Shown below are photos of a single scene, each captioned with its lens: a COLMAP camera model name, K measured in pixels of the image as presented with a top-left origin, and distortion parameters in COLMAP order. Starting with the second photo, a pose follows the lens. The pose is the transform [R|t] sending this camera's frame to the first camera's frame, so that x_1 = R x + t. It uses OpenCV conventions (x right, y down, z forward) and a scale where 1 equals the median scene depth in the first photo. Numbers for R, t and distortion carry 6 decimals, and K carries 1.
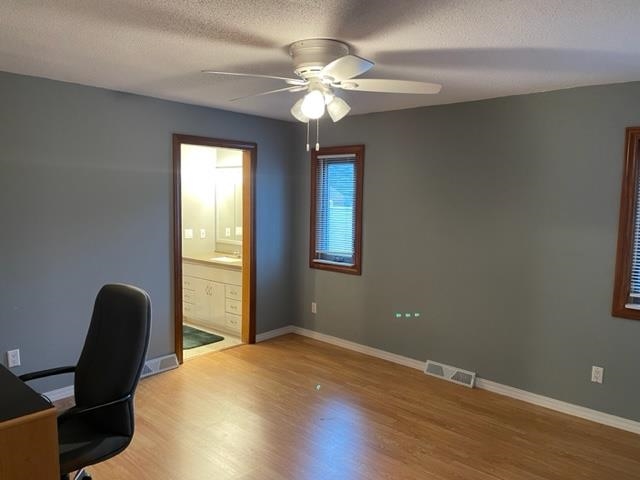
lens RADIAL K [[481.0, 0, 320.0], [0, 481.0, 240.0], [0, 0, 1]] dist [0.012430, -0.004457]
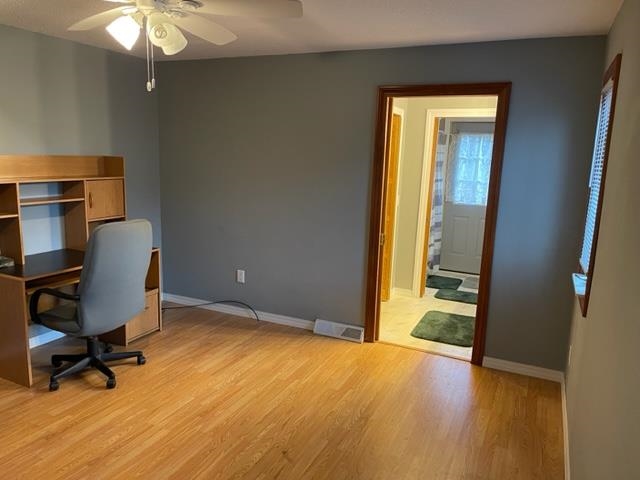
lens RADIAL K [[481.0, 0, 320.0], [0, 481.0, 240.0], [0, 0, 1]] dist [0.012430, -0.004457]
pose [[0.281868, 0.166661, -0.944867, 0.477934], [-0.124366, 0.982836, 0.136258, -0.043960], [0.951359, 0.079103, 0.297757, 0.570506]]
